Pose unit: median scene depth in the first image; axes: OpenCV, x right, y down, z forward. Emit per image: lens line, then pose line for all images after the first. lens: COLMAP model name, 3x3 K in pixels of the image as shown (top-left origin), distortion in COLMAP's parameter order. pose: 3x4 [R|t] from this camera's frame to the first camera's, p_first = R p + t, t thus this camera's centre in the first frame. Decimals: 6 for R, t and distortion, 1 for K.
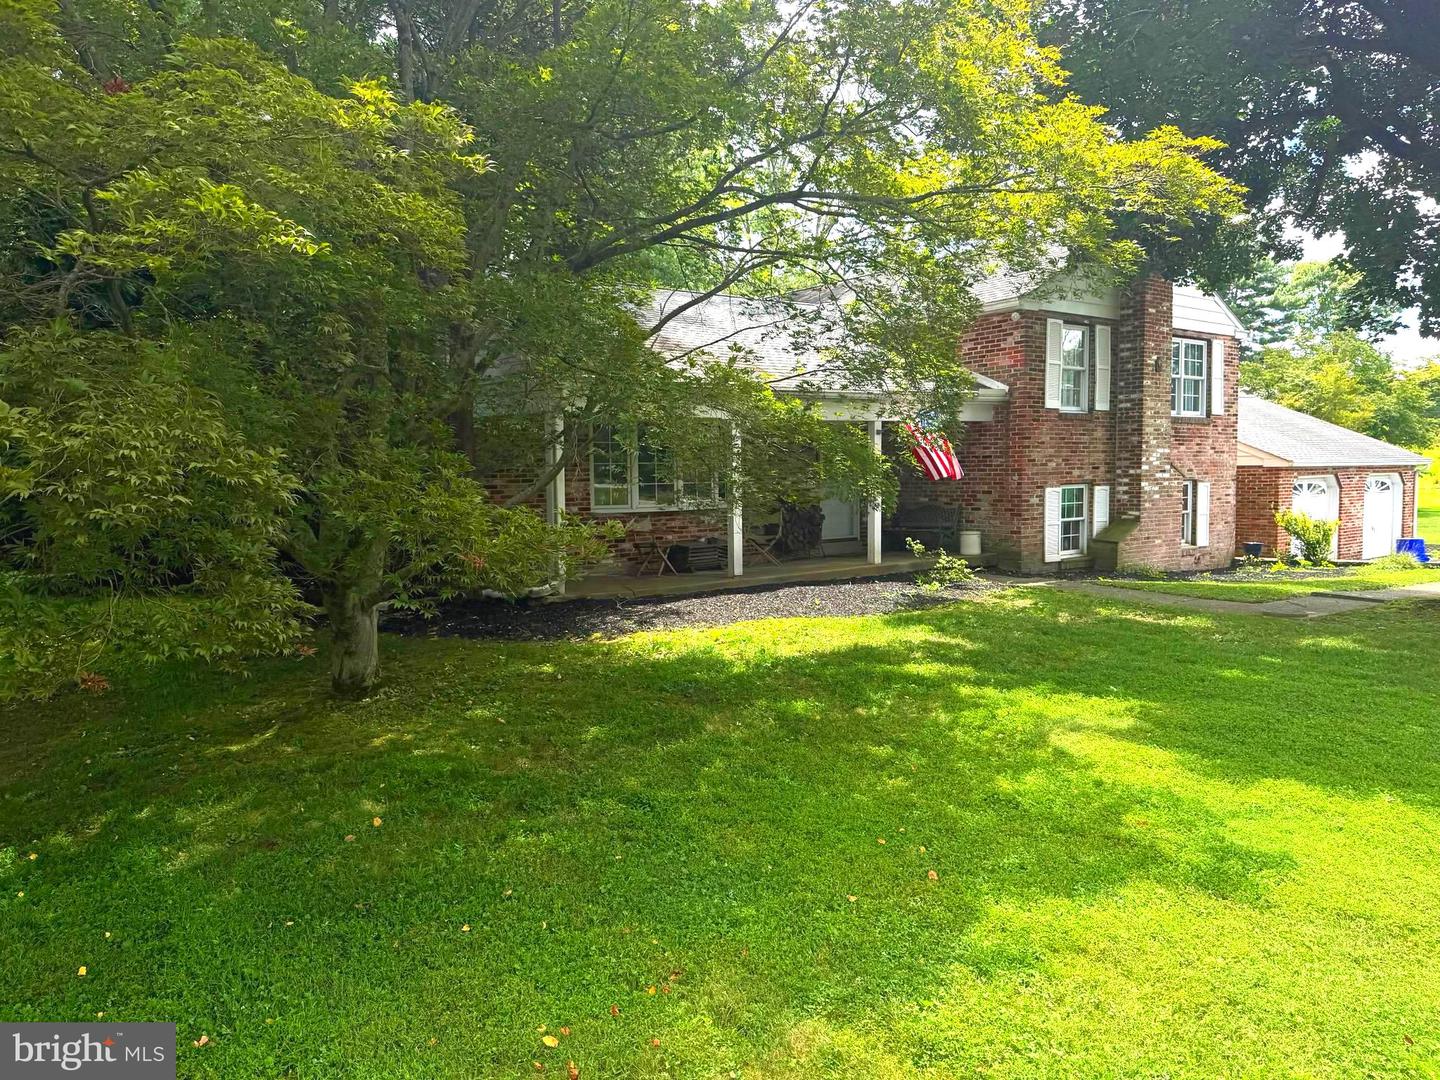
lens RADIAL K [[1003.2, 0, 720.0], [0, 1003.2, 540.0], [0, 0, 1]] dist [0.124843, -0.199563]
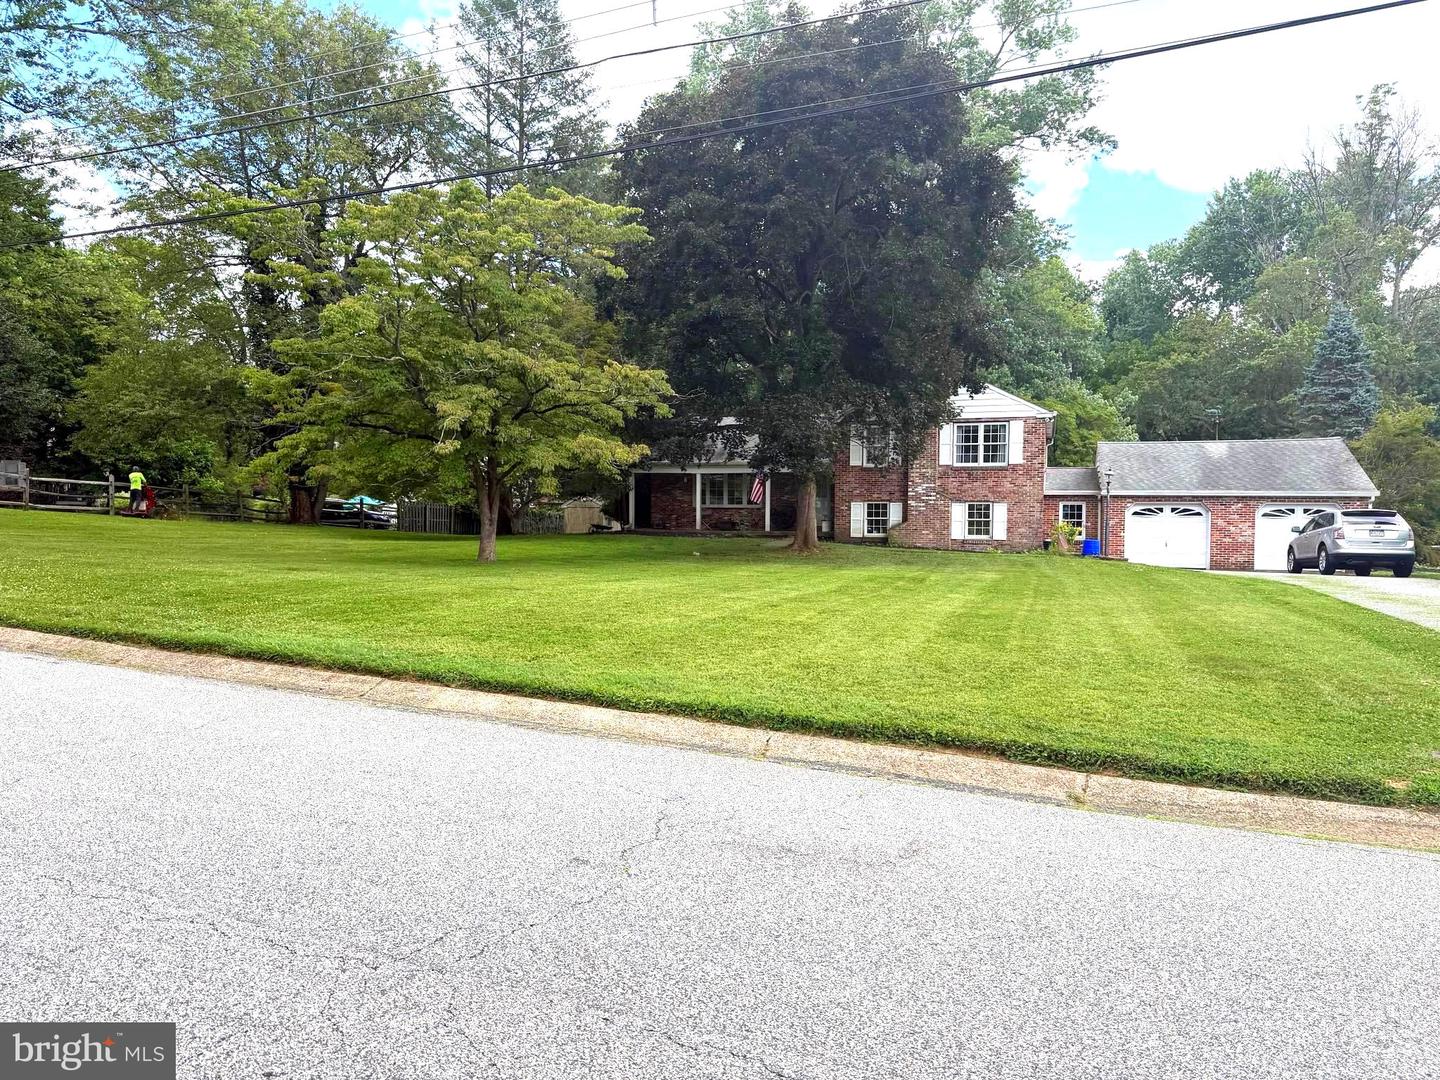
lens RADIAL K [[1003.2, 0, 720.0], [0, 1003.2, 540.0], [0, 0, 1]] dist [0.124843, -0.199563]
pose [[0.579432, 0.050587, -0.813449, 1.811542], [-0.068108, 0.997586, 0.013524, 0.017693], [0.812170, 0.047566, 0.581478, -0.439531]]
